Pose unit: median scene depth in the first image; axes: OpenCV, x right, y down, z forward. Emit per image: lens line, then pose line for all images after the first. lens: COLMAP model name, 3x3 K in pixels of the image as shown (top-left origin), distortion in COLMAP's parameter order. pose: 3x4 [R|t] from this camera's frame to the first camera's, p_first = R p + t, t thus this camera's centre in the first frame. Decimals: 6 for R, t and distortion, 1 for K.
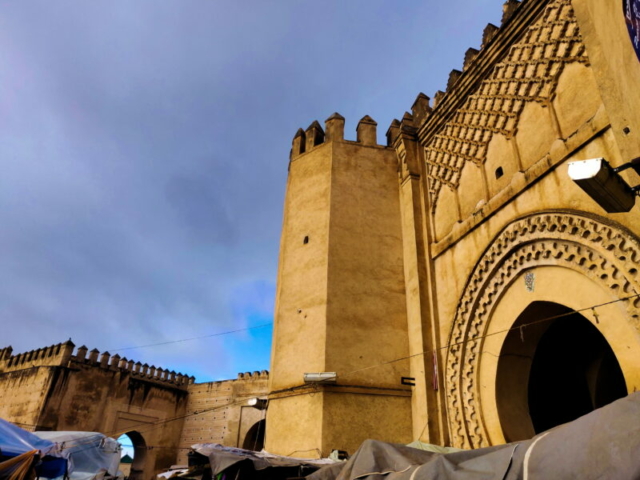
lens RADIAL K [[463.5, 0, 318.3], [0, 463.5, 237.0], [0, 0, 1]] dist [0.011561, 0.008819]
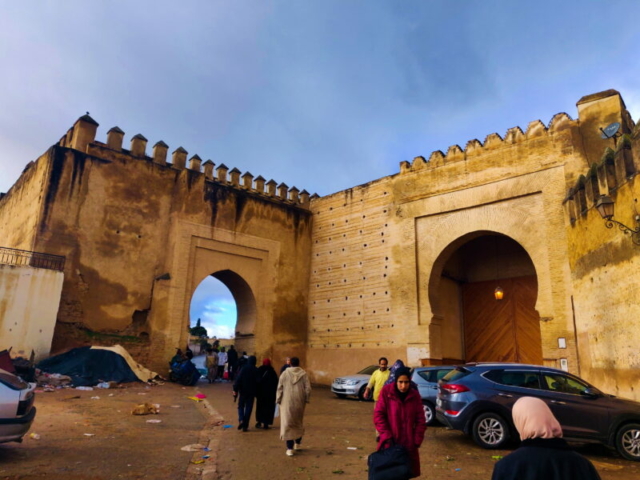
lens RADIAL K [[463.5, 0, 320.9], [0, 463.5, 241.9], [0, 0, 1]] dist [0.011561, 0.008819]
pose [[0.969317, -0.070471, -0.235495, -0.148383], [0.124298, 0.967037, 0.222239, 0.264765], [0.212071, -0.244692, 0.946125, 0.487982]]
